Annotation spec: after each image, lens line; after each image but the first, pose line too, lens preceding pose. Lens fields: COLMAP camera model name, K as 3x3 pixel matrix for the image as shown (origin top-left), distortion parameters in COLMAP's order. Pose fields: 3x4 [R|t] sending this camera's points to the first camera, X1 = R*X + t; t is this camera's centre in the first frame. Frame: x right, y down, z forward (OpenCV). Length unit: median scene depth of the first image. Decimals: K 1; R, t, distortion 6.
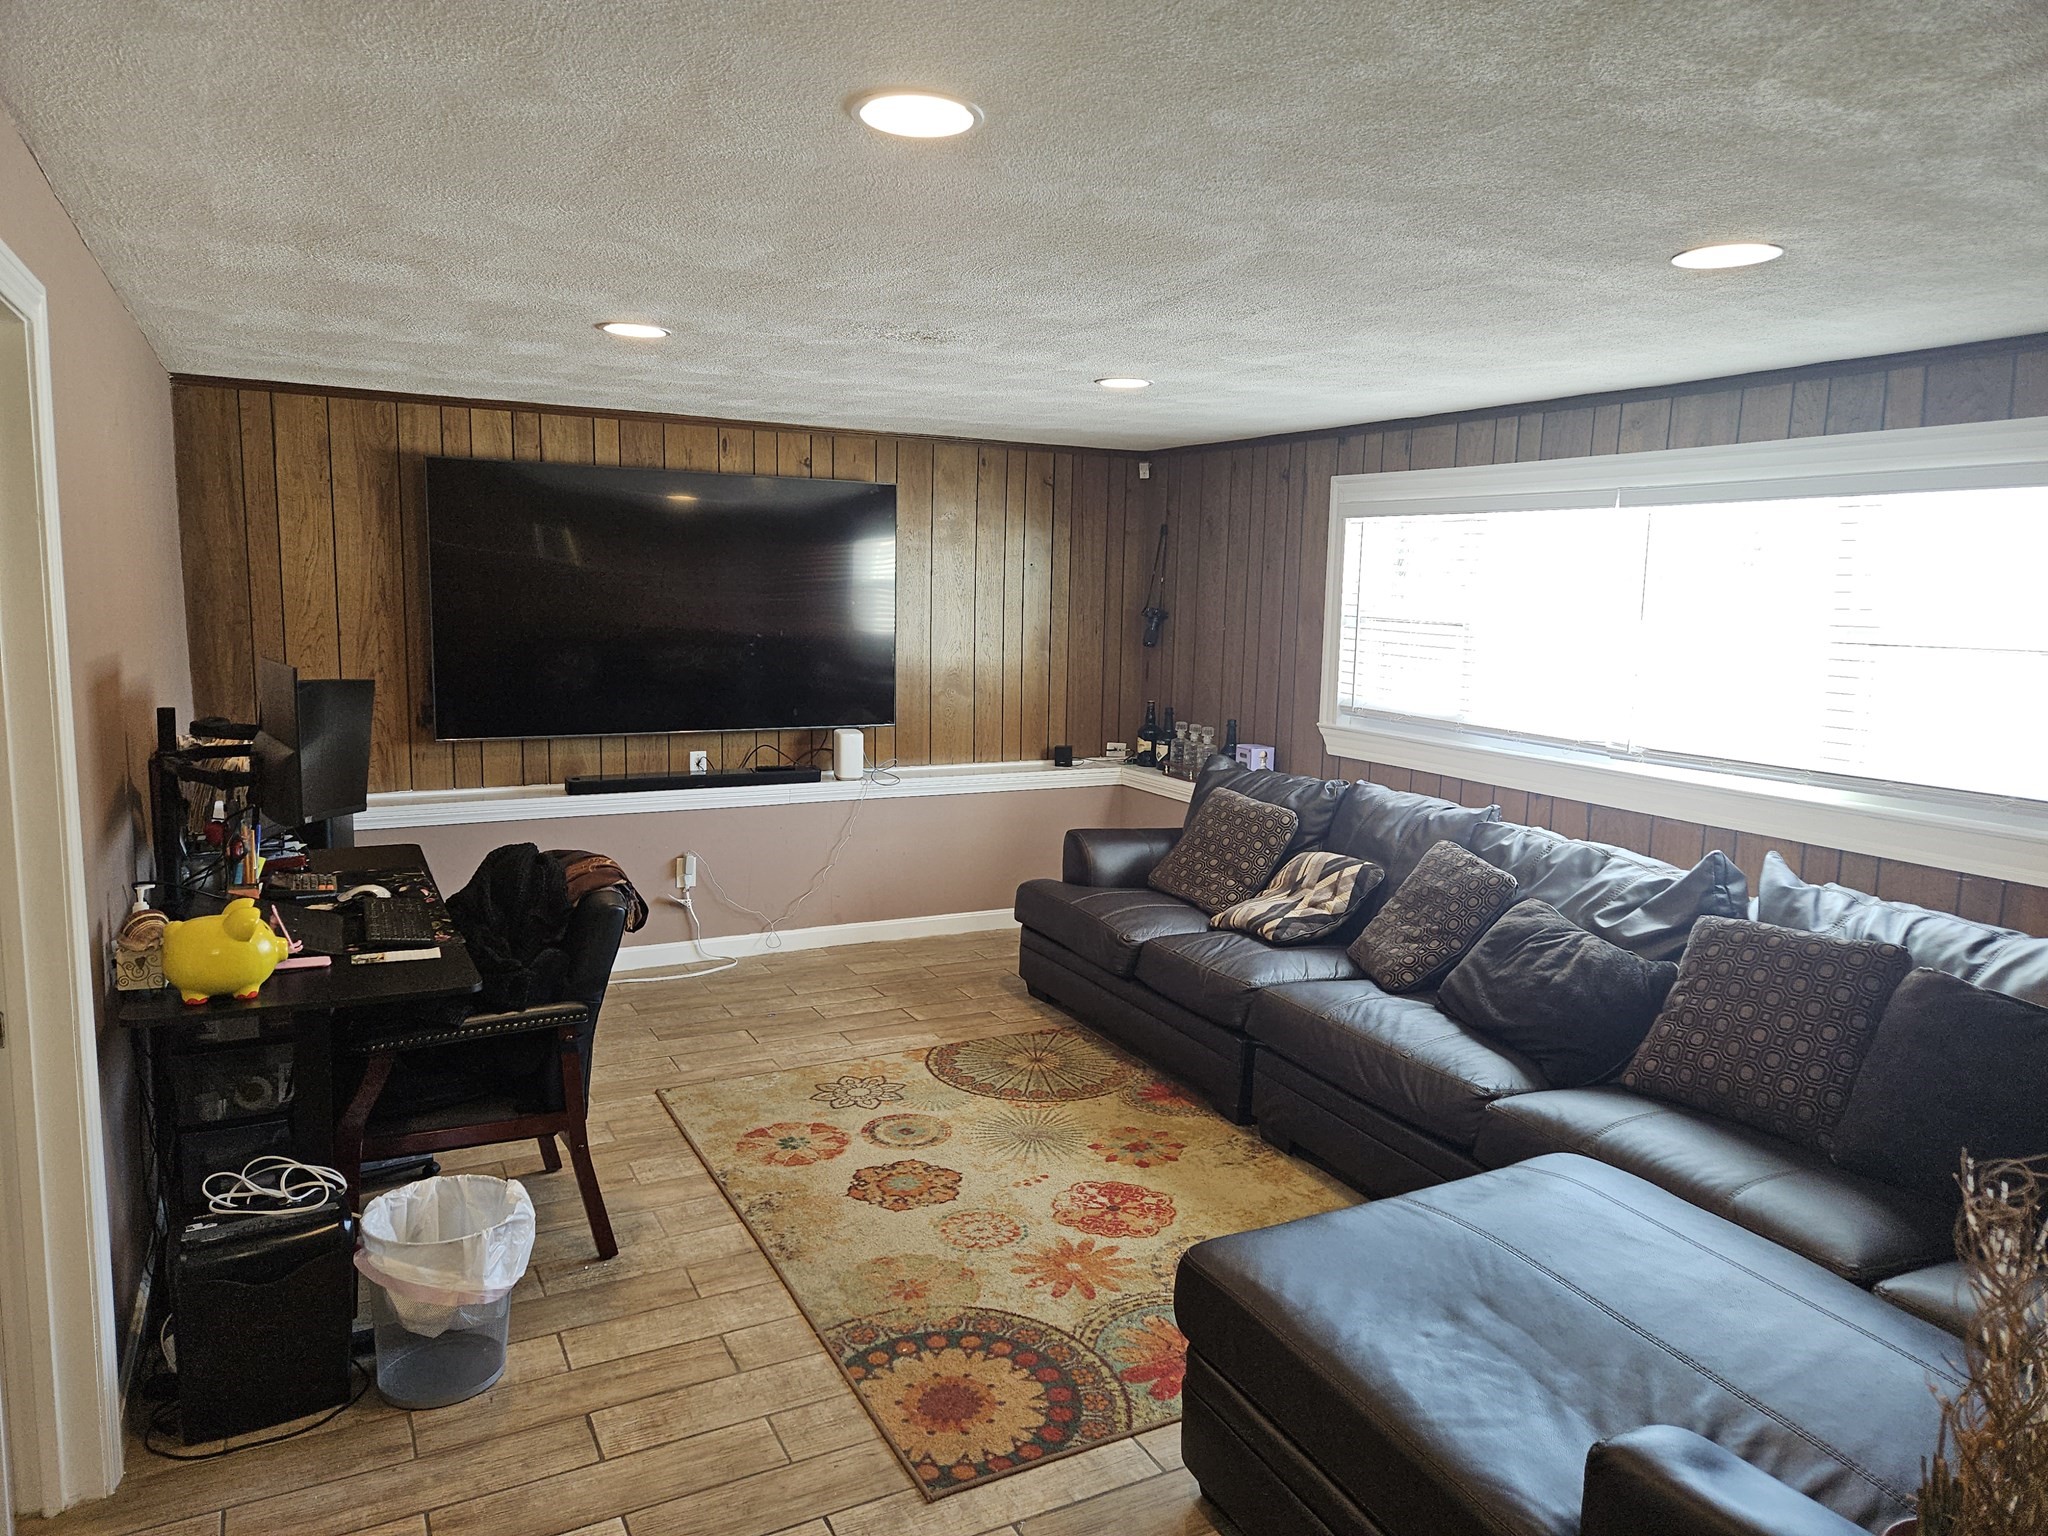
lens RADIAL K [[1371.4, 0, 1016.5], [0, 1371.4, 768.2], [0, 0, 1]] dist [0.055894, -0.023416]
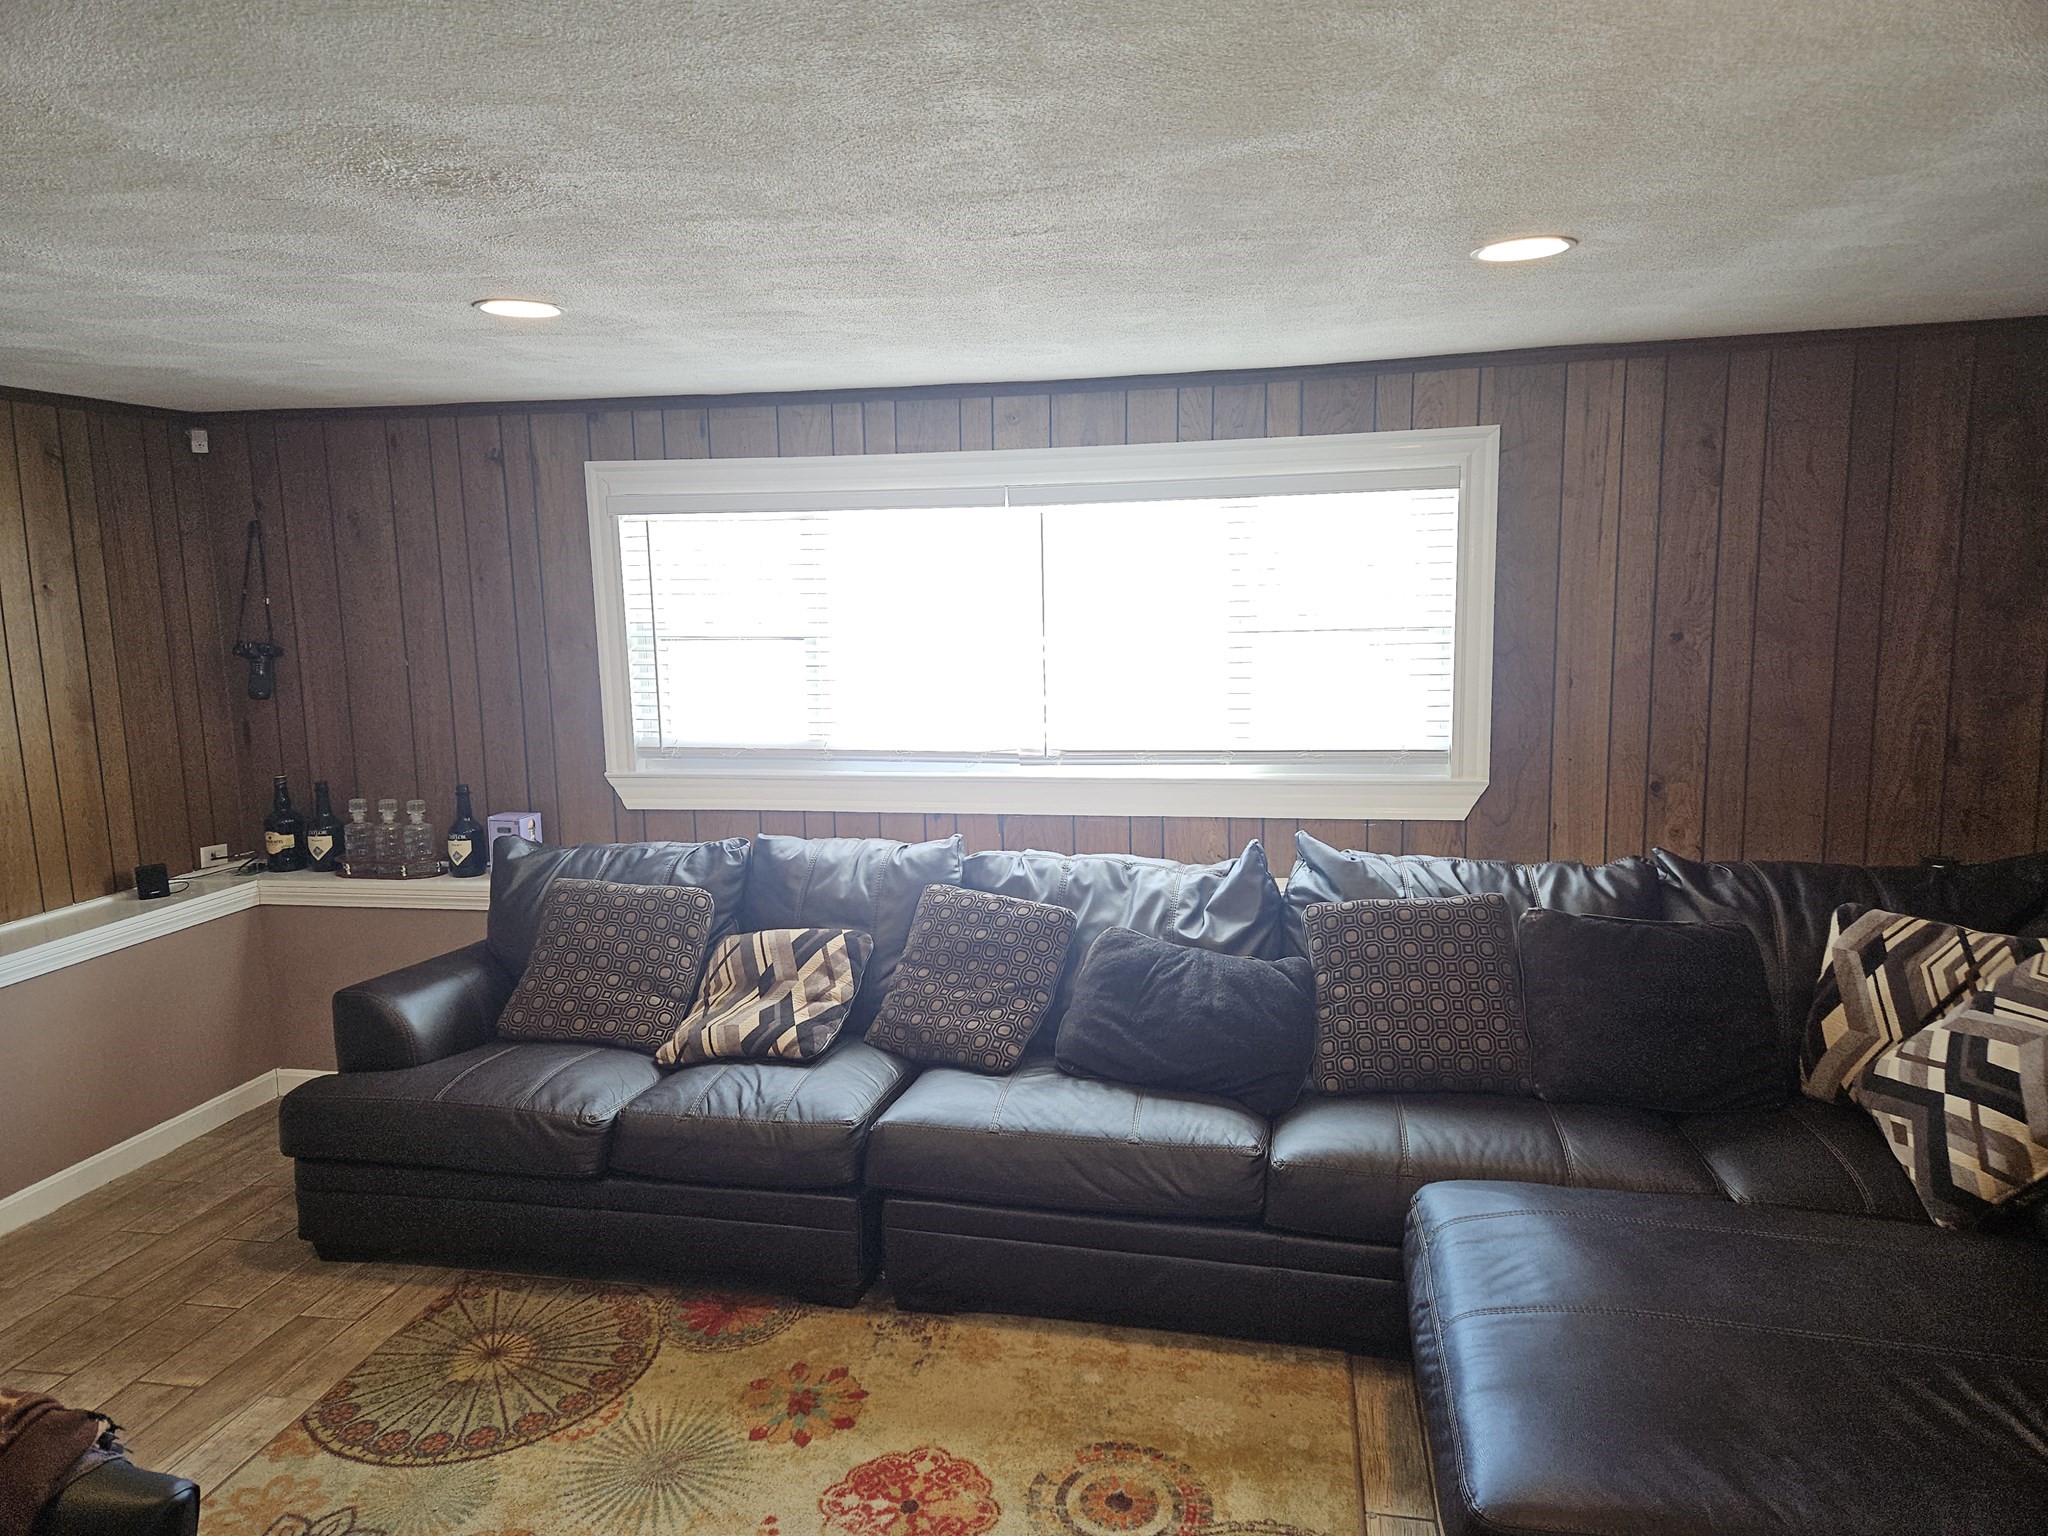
lens RADIAL K [[1371.4, 0, 1028.4], [0, 1371.4, 762.9], [0, 0, 1]] dist [0.055894, -0.023416]
pose [[0.621268, -0.140223, 0.770950, -0.293734], [0.141956, 0.987720, 0.065255, -0.067926], [-0.770633, 0.068900, 0.633544, 0.374726]]
